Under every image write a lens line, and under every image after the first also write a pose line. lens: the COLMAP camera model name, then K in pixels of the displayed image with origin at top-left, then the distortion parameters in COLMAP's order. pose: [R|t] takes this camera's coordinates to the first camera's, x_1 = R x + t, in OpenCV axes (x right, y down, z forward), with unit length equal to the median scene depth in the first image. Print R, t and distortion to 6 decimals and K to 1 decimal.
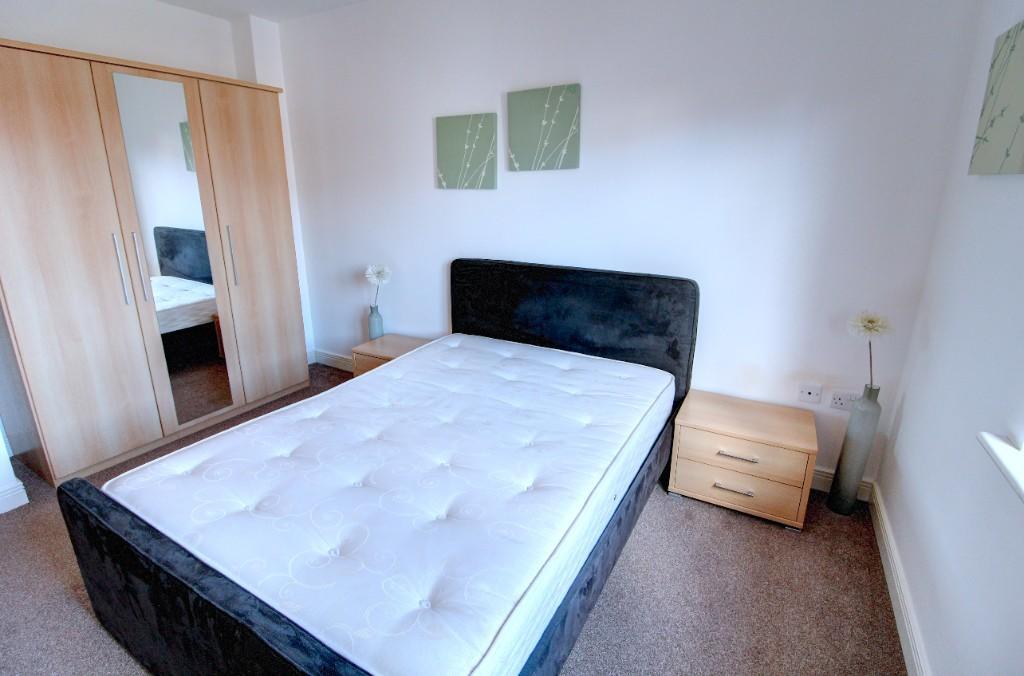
lens RADIAL K [[480.7, 0, 518.0], [0, 480.7, 318.0], [0, 0, 1]] dist [0.001123, -0.000138]
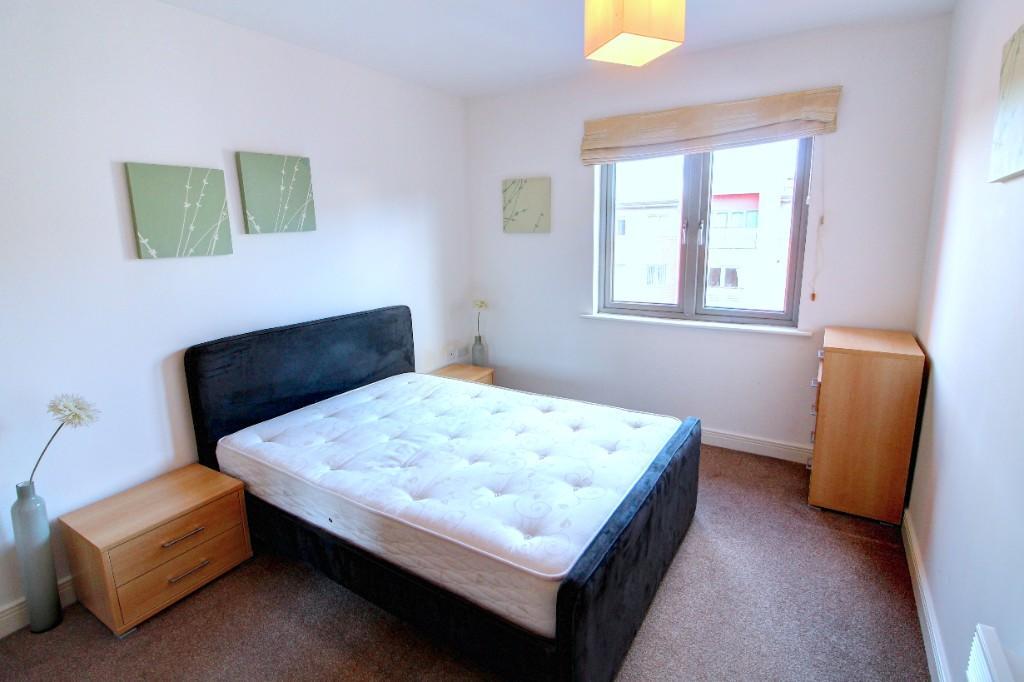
lens RADIAL K [[505.1, 0, 511.9], [0, 505.1, 309.6], [0, 0, 1]] dist [-0.000587, -0.000014]
pose [[0.055326, -0.173686, 0.983246, -1.007763], [0.267993, 0.951203, 0.152946, -0.190159], [-0.961831, 0.255041, 0.099173, 0.482147]]
